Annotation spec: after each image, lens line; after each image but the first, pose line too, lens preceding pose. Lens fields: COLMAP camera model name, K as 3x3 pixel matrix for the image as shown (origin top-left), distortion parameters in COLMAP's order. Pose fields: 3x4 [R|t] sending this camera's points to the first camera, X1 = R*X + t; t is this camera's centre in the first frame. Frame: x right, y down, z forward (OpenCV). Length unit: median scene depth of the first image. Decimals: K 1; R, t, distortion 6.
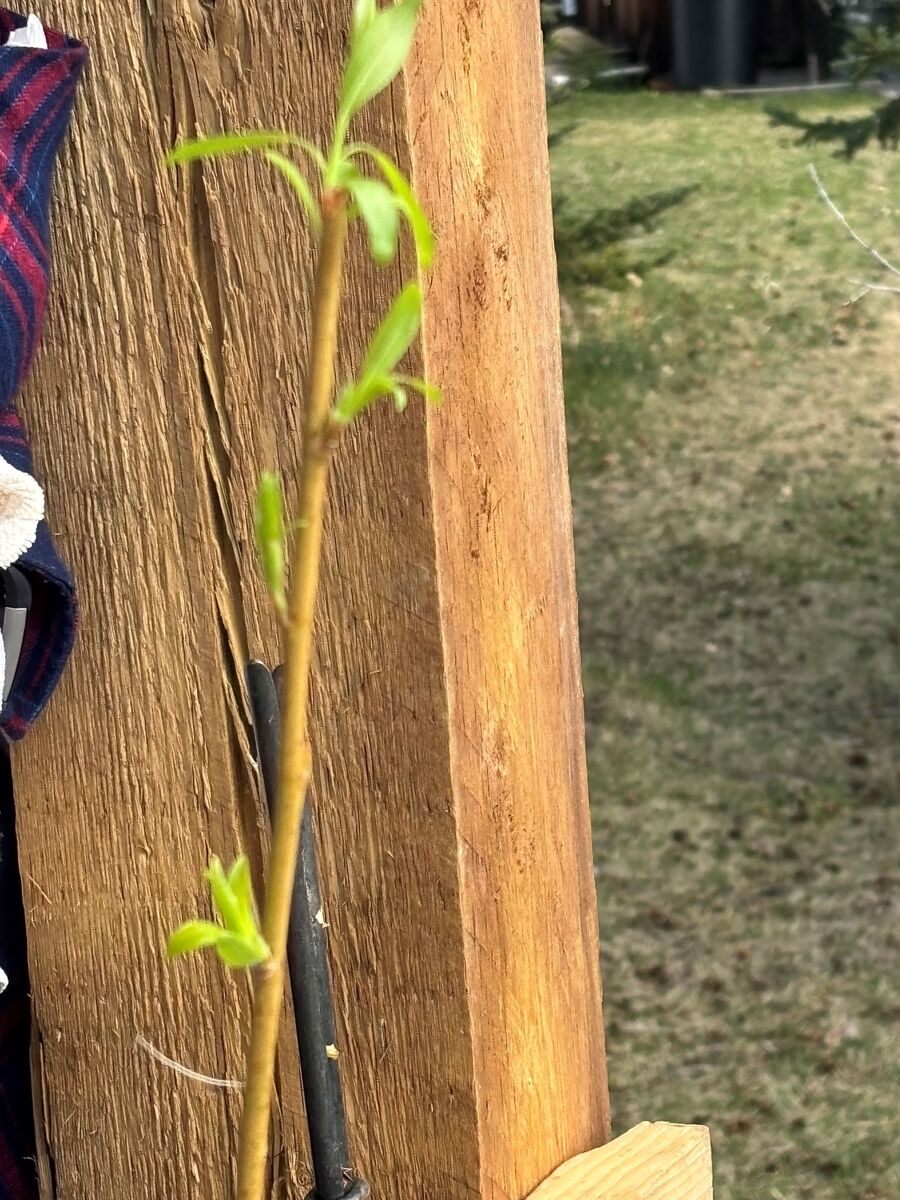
lens RADIAL K [[3916.3, 0, 450.0], [0, 3916.3, 600.0], [0, 0, 1]] dist [0.101399, 0.697319]
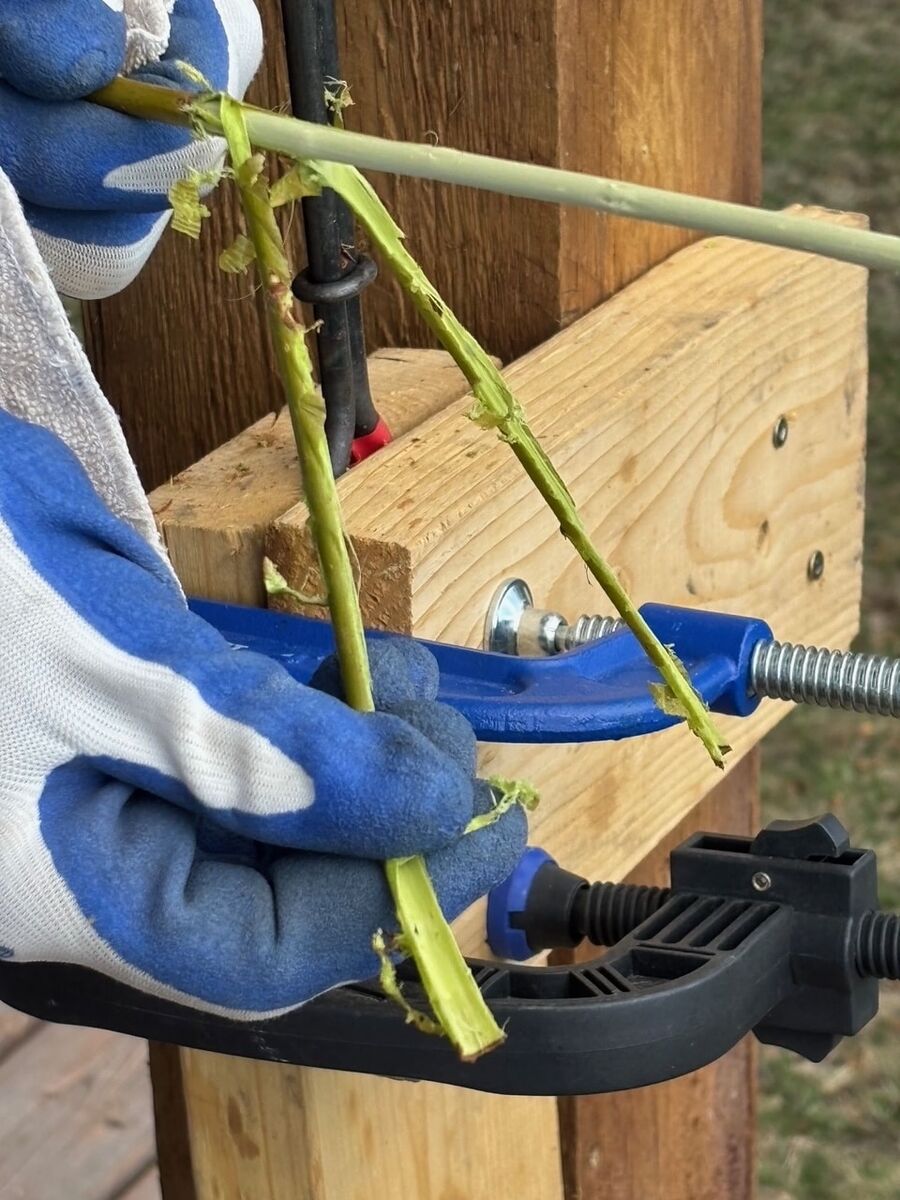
lens RADIAL K [[3429.7, 0, 450.0], [0, 3429.7, 600.0], [0, 0, 1]] dist [0.289411, -2.199677]
pose [[0.989249, 0.091995, -0.113683, 0.075133], [-0.058758, 0.961883, 0.267076, 0.020813], [0.133919, -0.257525, 0.956947, 0.268479]]
